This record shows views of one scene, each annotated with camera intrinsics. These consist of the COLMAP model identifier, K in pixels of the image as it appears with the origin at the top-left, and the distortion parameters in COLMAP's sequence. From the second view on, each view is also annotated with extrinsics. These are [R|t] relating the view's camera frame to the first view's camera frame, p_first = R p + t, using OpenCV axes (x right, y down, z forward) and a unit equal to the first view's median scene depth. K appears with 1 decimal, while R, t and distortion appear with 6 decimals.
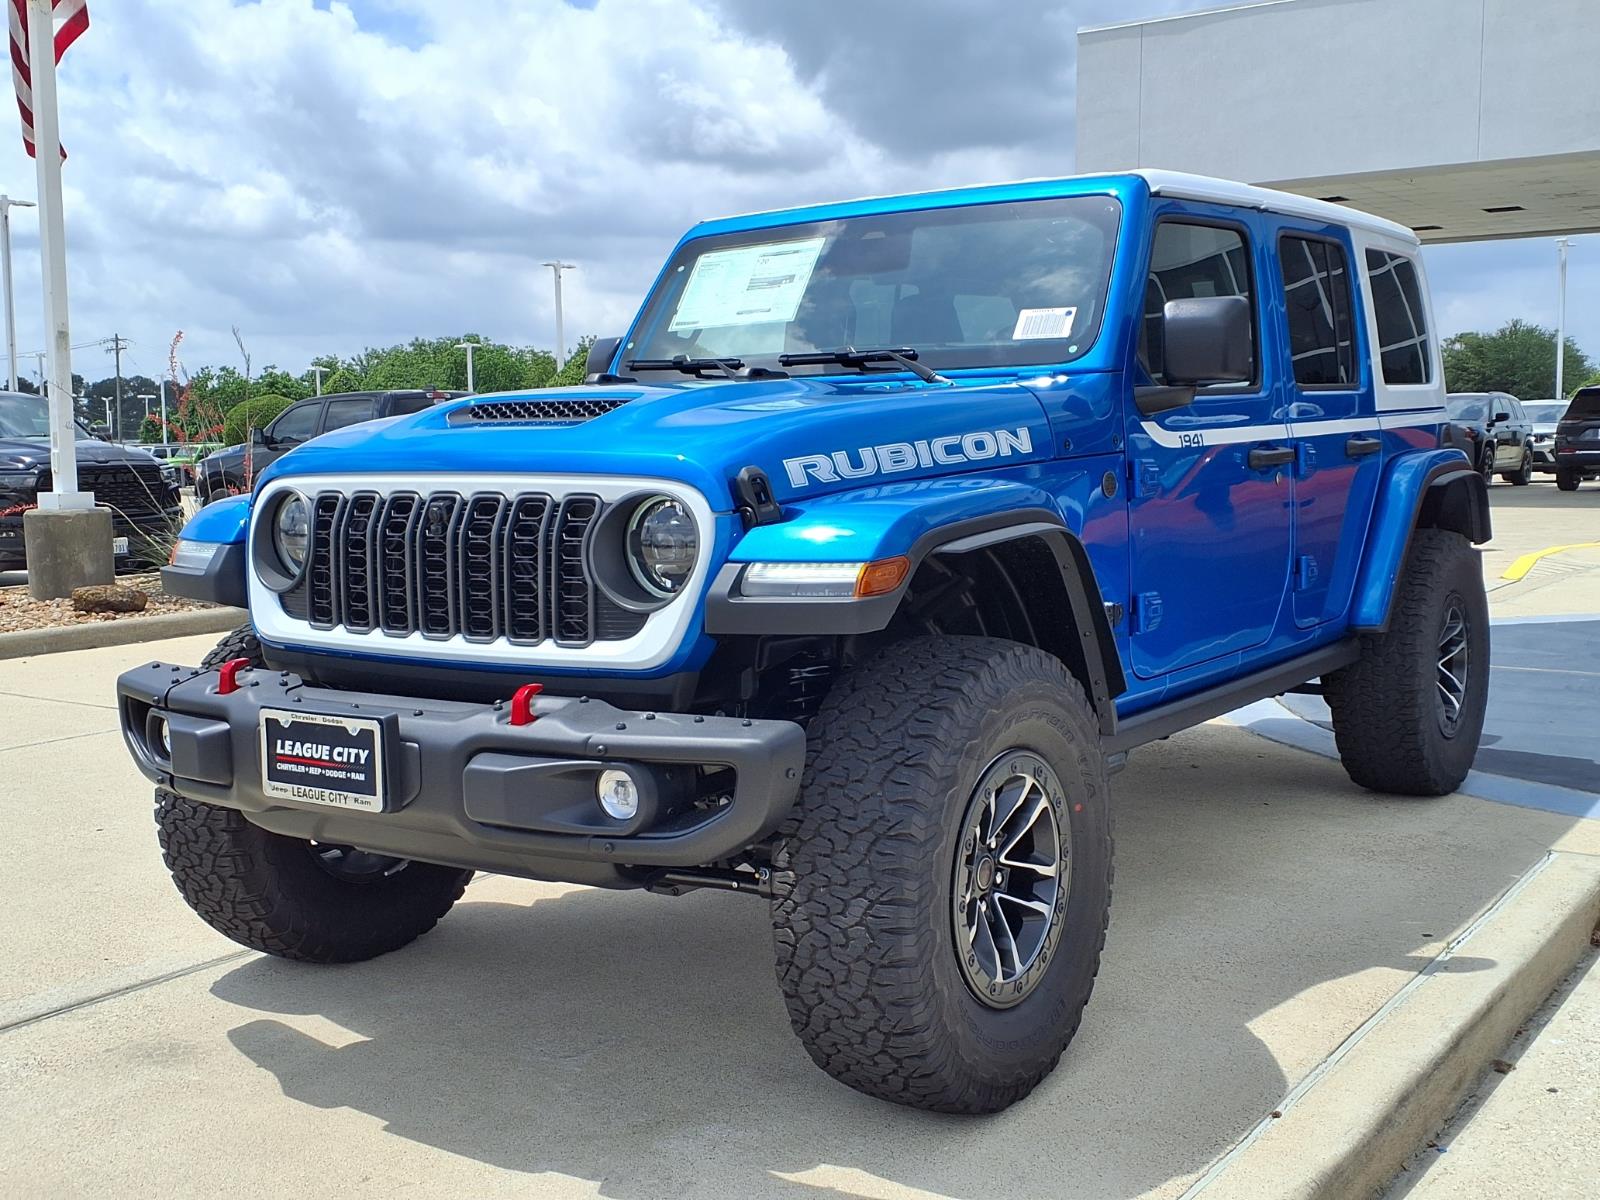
lens RADIAL K [[1819.8, 0, 803.8], [0, 1819.8, 598.9], [0, 0, 1]] dist [0.034020, 0.000000]
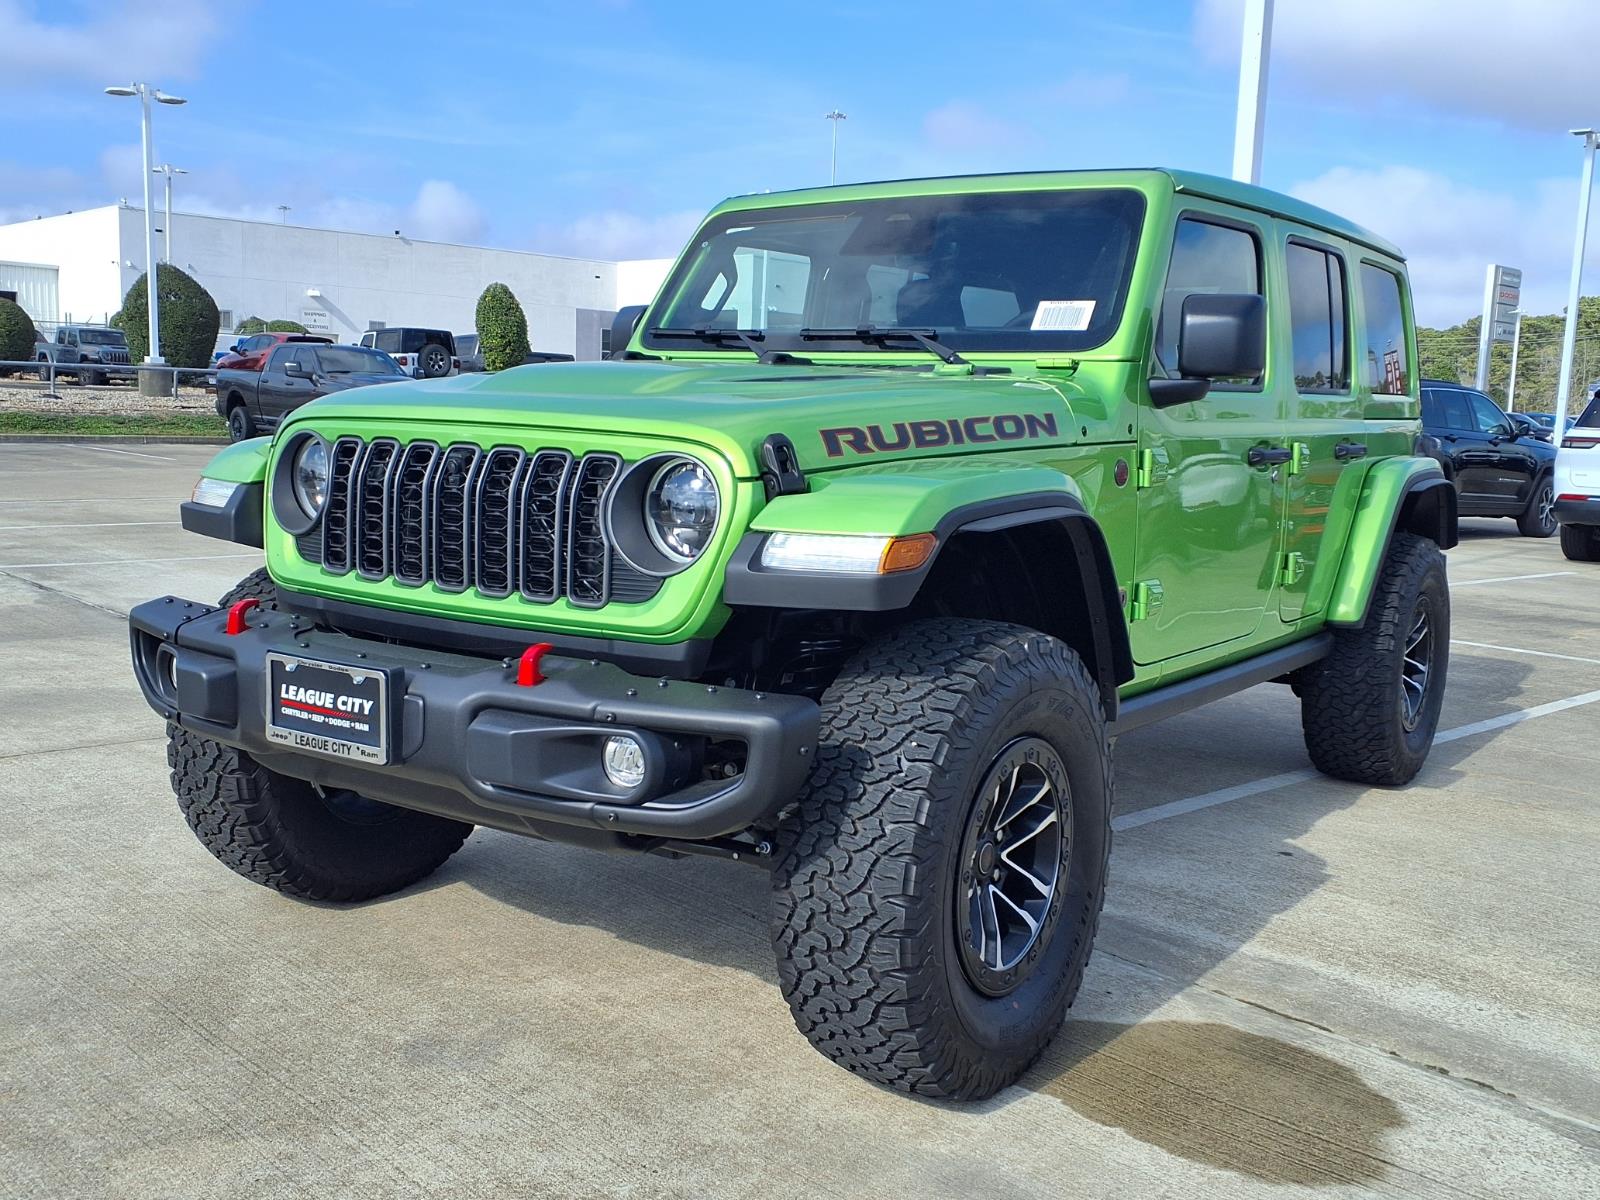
lens RADIAL K [[1595.2, 0, 795.4], [0, 1595.2, 611.8], [0, 0, 1]] dist [0.058194, 0.000000]
pose [[0.998480, 0.054982, 0.003793, -0.016102], [-0.055075, 0.997973, 0.031881, -0.005095], [-0.002032, -0.032041, 0.999484, 0.131545]]
